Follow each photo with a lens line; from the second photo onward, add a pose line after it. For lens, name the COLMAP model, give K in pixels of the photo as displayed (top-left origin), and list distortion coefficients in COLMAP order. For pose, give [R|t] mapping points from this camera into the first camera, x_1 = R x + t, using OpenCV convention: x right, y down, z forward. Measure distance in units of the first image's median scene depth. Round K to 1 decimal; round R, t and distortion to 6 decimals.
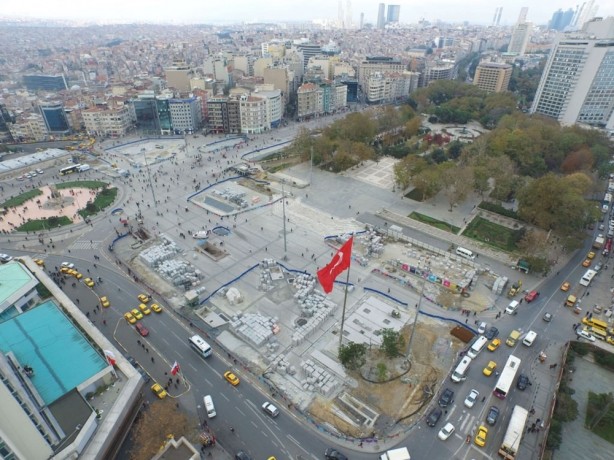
lens RADIAL K [[355.8, 0, 306.5], [0, 355.8, 228.9], [0, 0, 1]] dist [-0.125596, 0.088426]
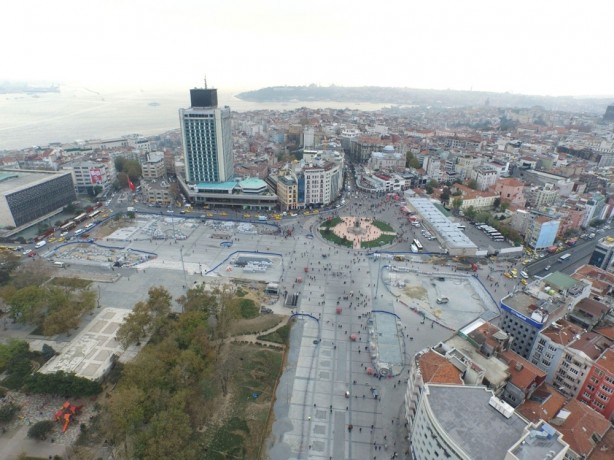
lens RADIAL K [[355.8, 0, 306.5], [0, 355.8, 228.9], [0, 0, 1]] dist [-0.125596, 0.088426]
pose [[-0.827395, 0.204212, -0.523178, 0.250145], [-0.319112, 0.595621, 0.737159, -1.200512], [0.462152, 0.776874, -0.427647, 1.648884]]
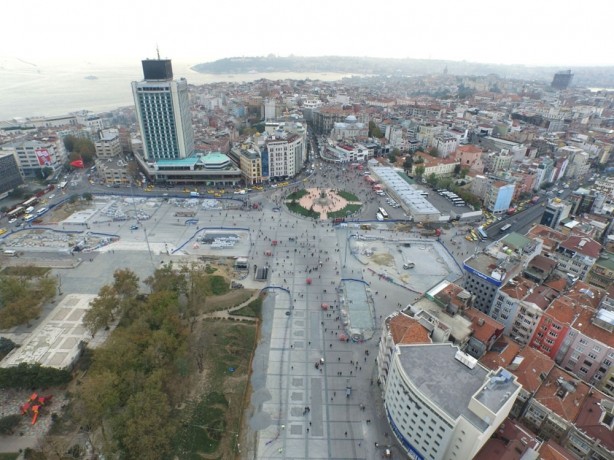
lens RADIAL K [[355.8, 0, 306.5], [0, 355.8, 228.9], [0, 0, 1]] dist [-0.125596, 0.088426]
pose [[-0.762448, 0.283862, -0.581460, 0.252889], [-0.362227, 0.557373, 0.747079, -1.194613], [0.536158, 0.780229, -0.322145, 1.649807]]
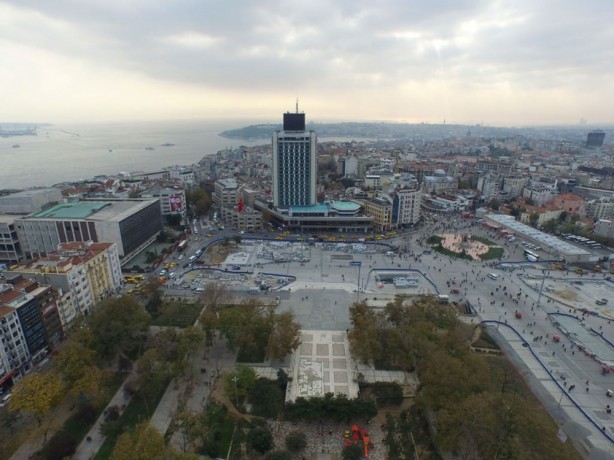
lens RADIAL K [[355.8, 0, 306.5], [0, 355.8, 228.9], [0, 0, 1]] dist [-0.125596, 0.088426]
pose [[-0.779366, 0.183813, -0.599000, 0.752222], [-0.338882, 0.680448, 0.649730, -0.941644], [0.527017, 0.709368, -0.468027, 1.389819]]
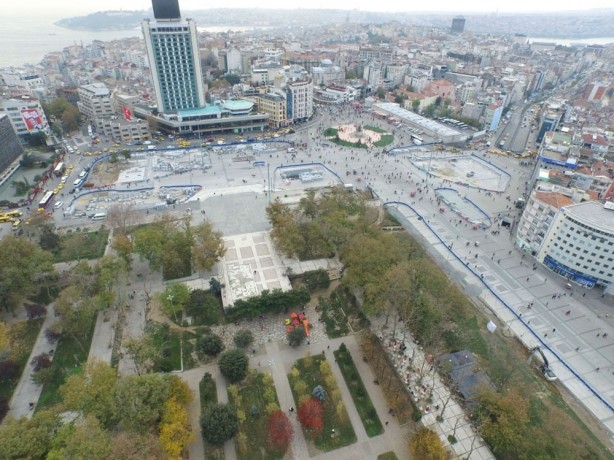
lens RADIAL K [[355.8, 0, 306.5], [0, 355.8, 228.9], [0, 0, 1]] dist [-0.125596, 0.088426]
pose [[-0.534994, 0.455130, -0.711785, 0.786254], [-0.465634, 0.544145, 0.697919, -0.915343], [0.704958, 0.704814, -0.079190, 1.351778]]
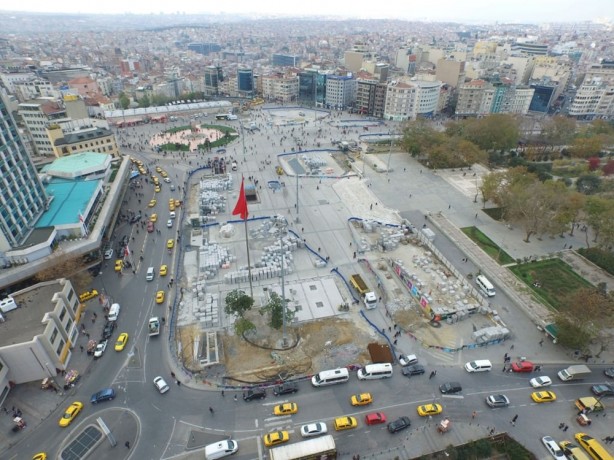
lens RADIAL K [[355.8, 0, 306.5], [0, 355.8, 228.9], [0, 0, 1]] dist [-0.125596, 0.088426]
pose [[0.812471, 0.312740, -0.492020, 0.383991], [-0.311356, 0.946272, 0.087333, 0.006957], [0.492898, 0.082238, 0.866192, 0.114595]]
